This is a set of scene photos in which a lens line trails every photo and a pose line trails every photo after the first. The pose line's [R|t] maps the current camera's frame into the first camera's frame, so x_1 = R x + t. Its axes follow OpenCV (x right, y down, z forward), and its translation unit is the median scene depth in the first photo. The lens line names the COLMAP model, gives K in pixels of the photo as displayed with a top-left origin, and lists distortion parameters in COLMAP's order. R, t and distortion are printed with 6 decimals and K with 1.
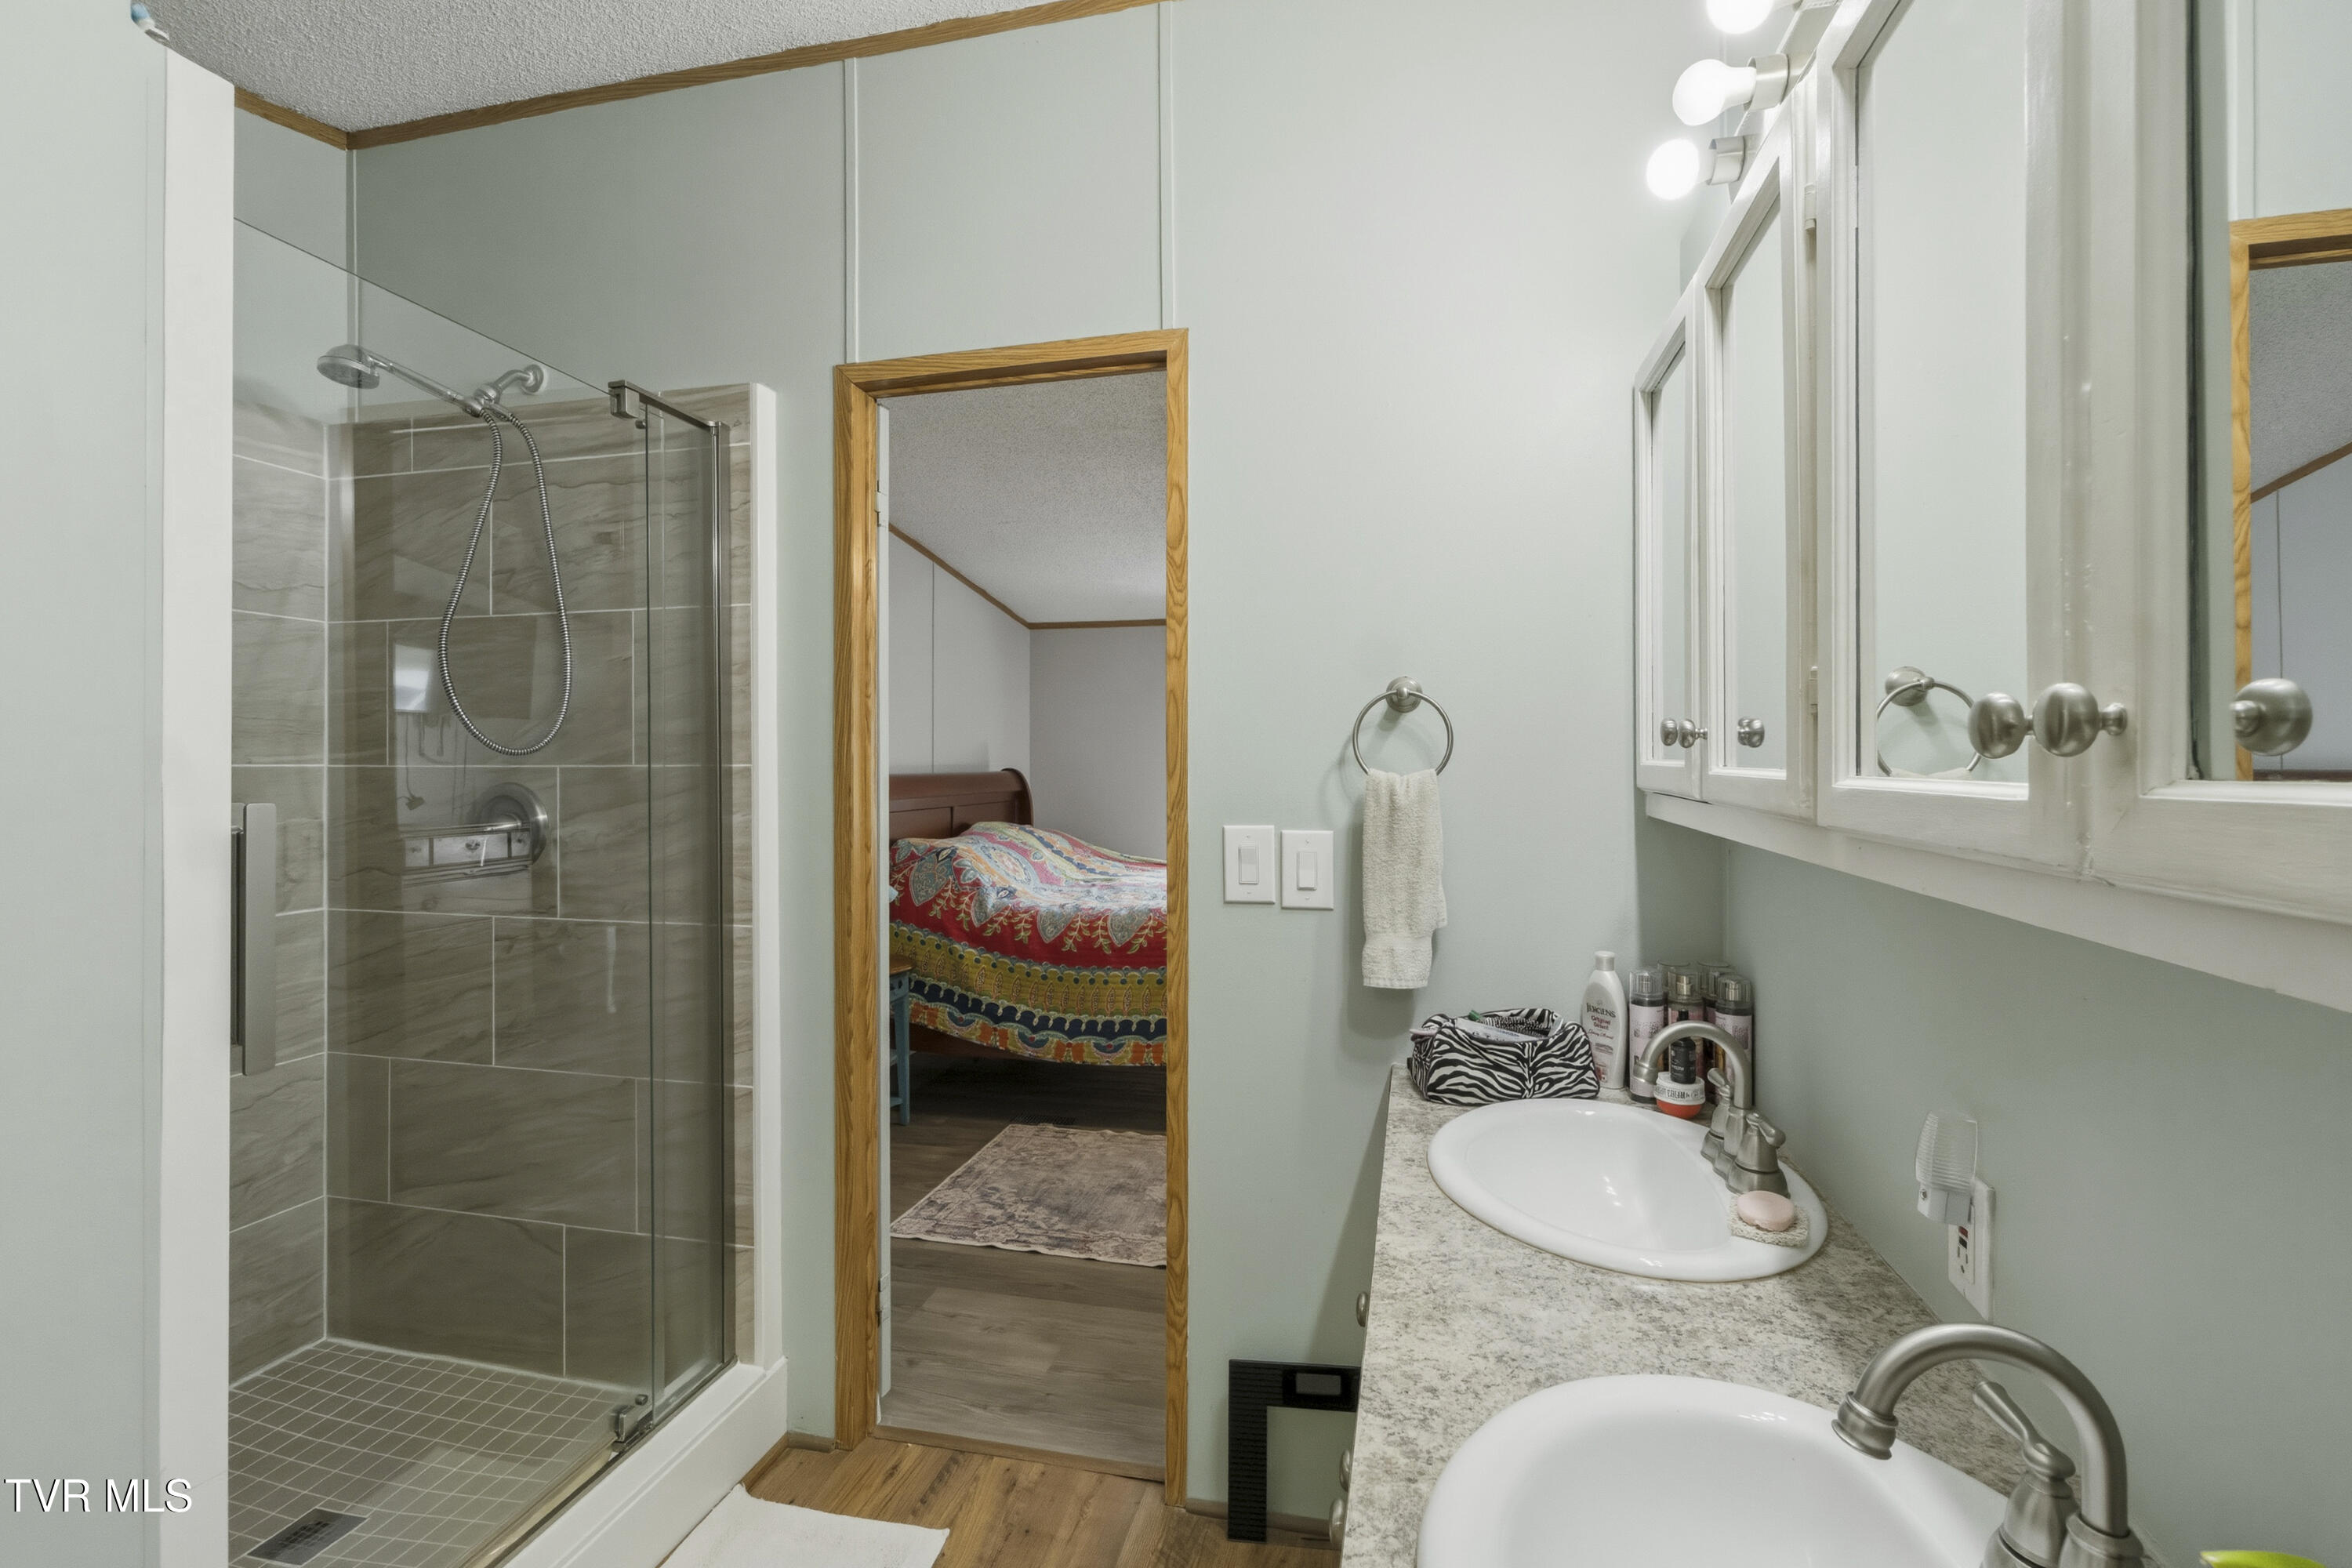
lens RADIAL K [[1027.0, 0, 1209.1], [0, 1027.0, 759.0], [0, 0, 1]] dist [-0.000312, 0.000190]
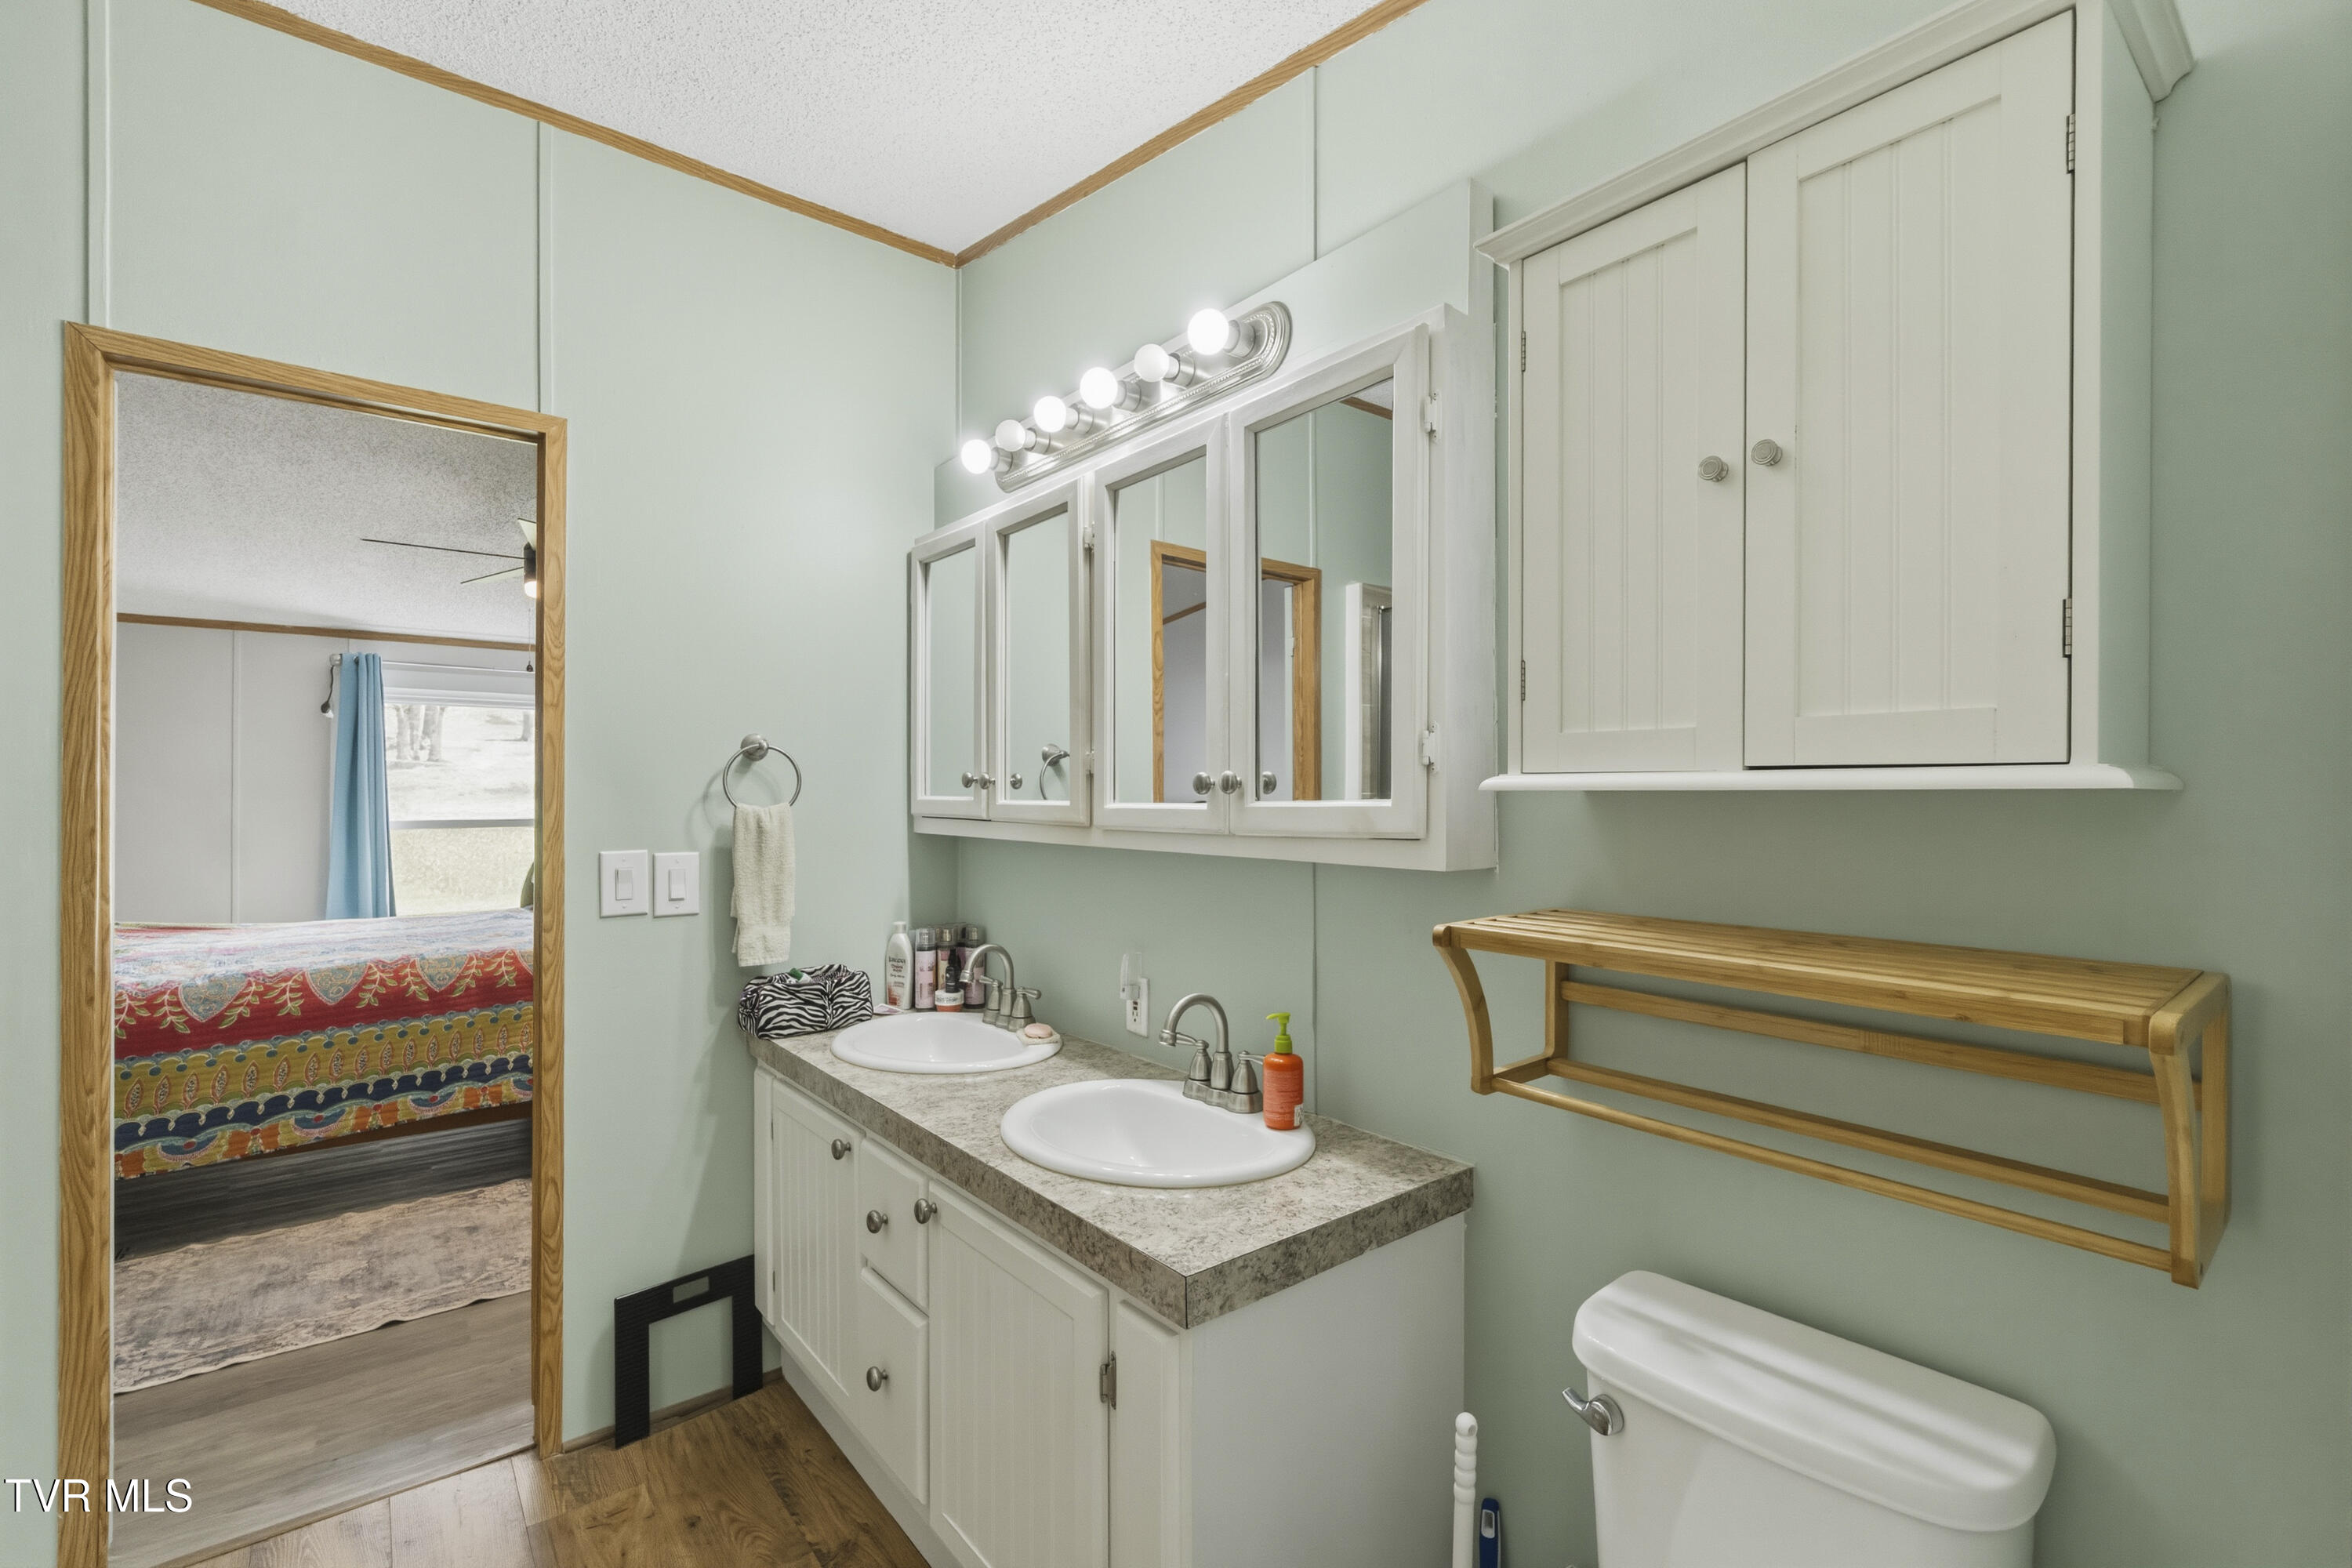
lens RADIAL K [[1027.0, 0, 1147.6], [0, 1027.0, 794.3], [0, 0, 1]] dist [-0.000312, 0.000190]
pose [[0.634657, 0.001521, 0.772792, -0.315501], [-0.000493, 0.999999, -0.001564, 0.000427], [-0.772793, 0.000612, 0.634657, -0.145287]]
